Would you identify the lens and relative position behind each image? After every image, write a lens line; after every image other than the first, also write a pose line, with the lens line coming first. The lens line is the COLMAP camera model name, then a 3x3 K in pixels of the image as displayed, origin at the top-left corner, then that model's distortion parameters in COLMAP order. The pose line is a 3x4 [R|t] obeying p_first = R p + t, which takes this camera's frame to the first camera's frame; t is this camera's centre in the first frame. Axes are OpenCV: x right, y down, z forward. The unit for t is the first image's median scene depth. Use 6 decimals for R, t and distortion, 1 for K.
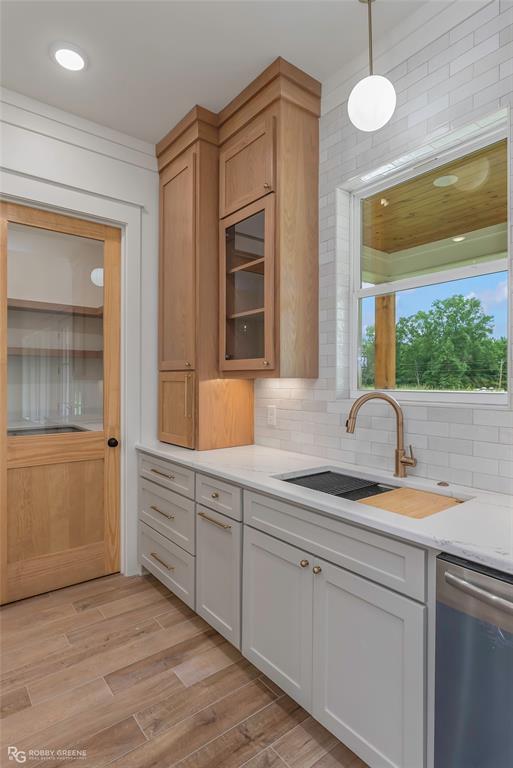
lens RADIAL K [[413.6, 0, 254.1], [0, 413.6, 382.3], [0, 0, 1]] dist [-0.006526, -0.000243]
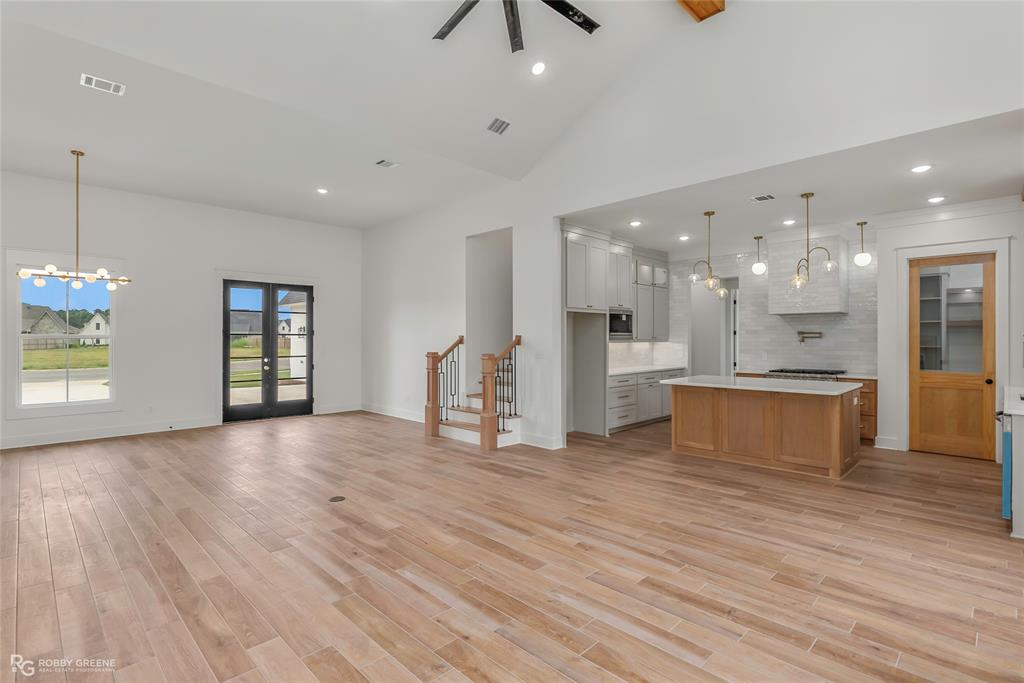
lens RADIAL K [[494.7, 0, 514.4], [0, 494.7, 337.0], [0, 0, 1]] dist [-0.007214, 0.000865]
pose [[0.114830, -0.004586, -0.993375, 1.587995], [-0.002627, 0.999984, -0.004920, -0.022659], [0.993382, 0.003175, 0.114816, -1.281885]]
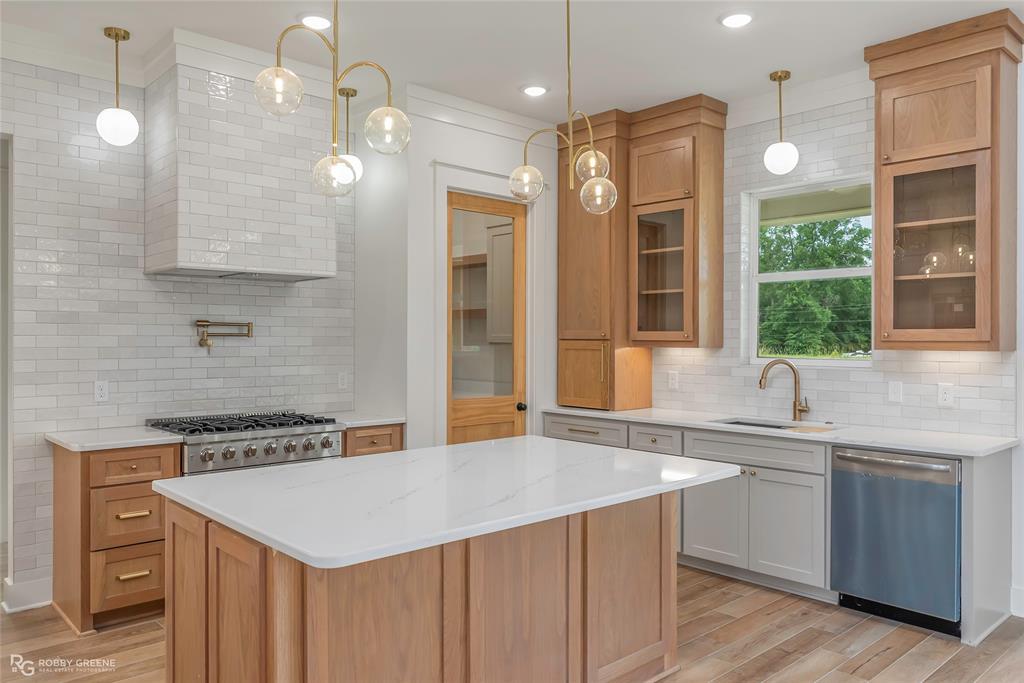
lens RADIAL K [[742.6, 0, 513.2], [0, 742.6, 342.8], [0, 0, 1]] dist [-0.002867, -0.004649]
pose [[0.997450, 0.000082, 0.071362, -0.556044], [-0.000210, 0.999998, 0.001776, -0.024978], [-0.071362, -0.001786, 0.997449, -1.011724]]
